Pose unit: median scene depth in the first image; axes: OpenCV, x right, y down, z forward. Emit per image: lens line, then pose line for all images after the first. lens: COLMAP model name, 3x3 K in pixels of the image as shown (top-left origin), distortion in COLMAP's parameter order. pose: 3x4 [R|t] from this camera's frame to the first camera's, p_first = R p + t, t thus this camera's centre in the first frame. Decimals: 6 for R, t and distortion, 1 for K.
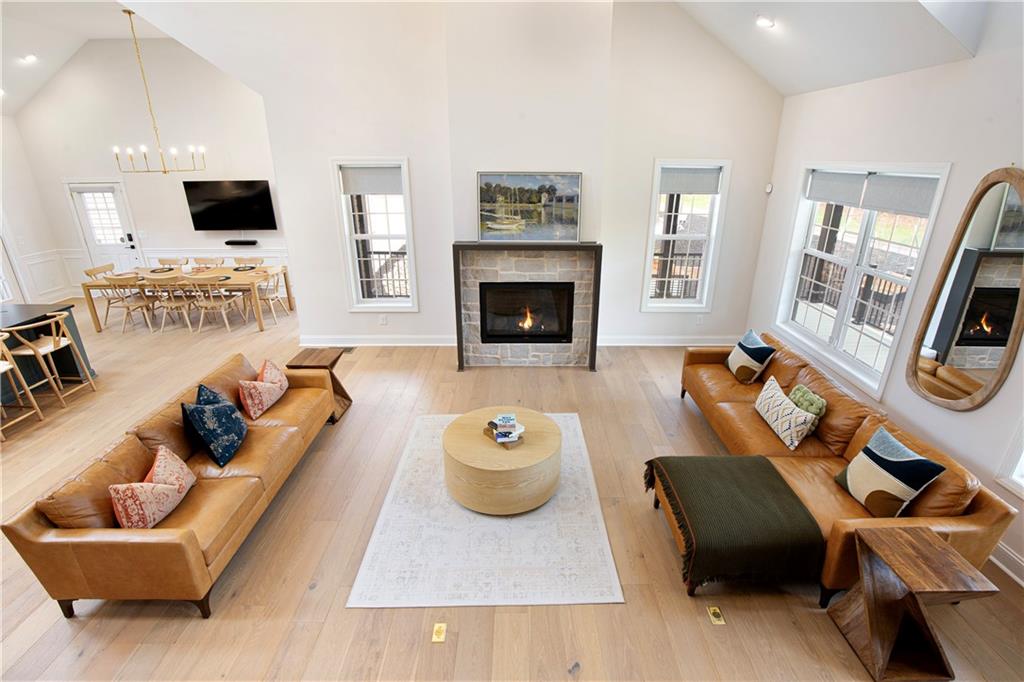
lens RADIAL K [[468.3, 0, 512.0], [0, 468.3, 341.0], [0, 0, 1]] dist [-0.040499, 0.009345]
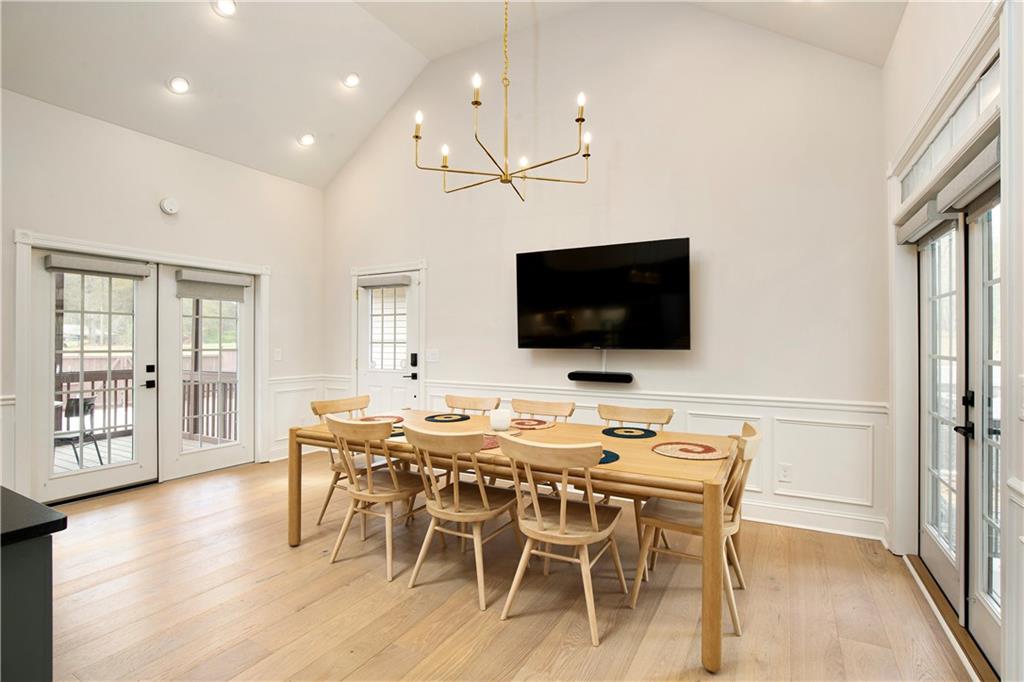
lens RADIAL K [[481.4, 0, 514.6], [0, 481.4, 341.2], [0, 0, 1]] dist [-0.011025, 0.010076]
pose [[0.871273, 0.002492, -0.490792, -0.712333], [-0.179467, 0.932353, -0.313862, -0.131591], [0.456809, 0.361540, 0.812782, 0.928235]]
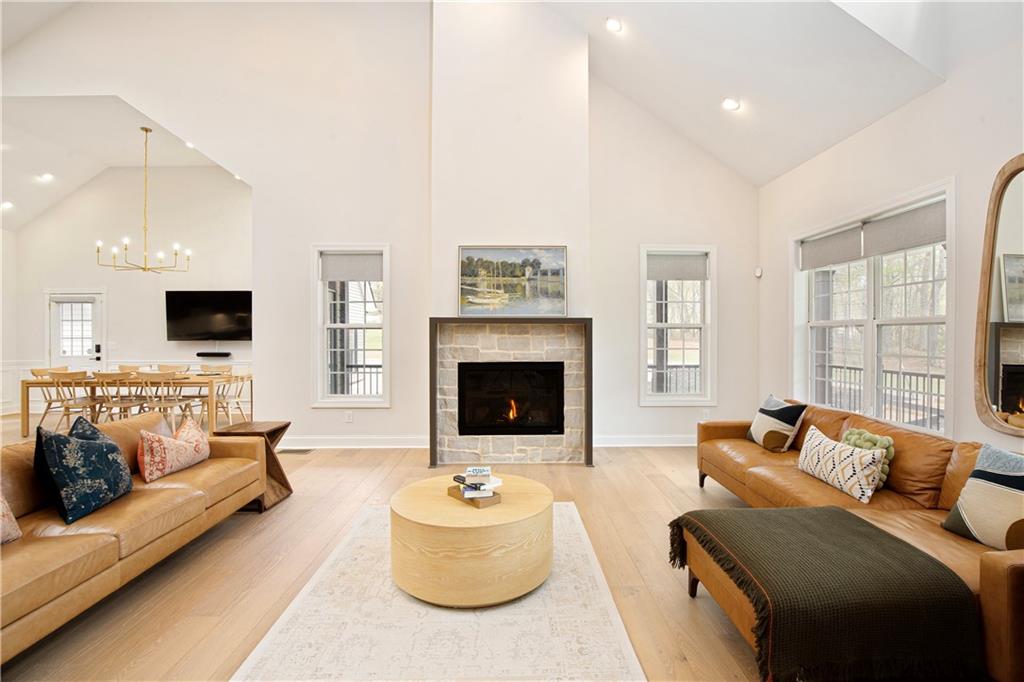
lens RADIAL K [[468.3, 0, 512.0], [0, 468.3, 341.0], [0, 0, 1]] dist [-0.040499, 0.009345]
pose [[0.999858, 0.002206, 0.016730, 0.019709], [0.003748, 0.937632, -0.347610, 0.156858], [-0.016453, 0.347623, 0.937490, 0.151400]]
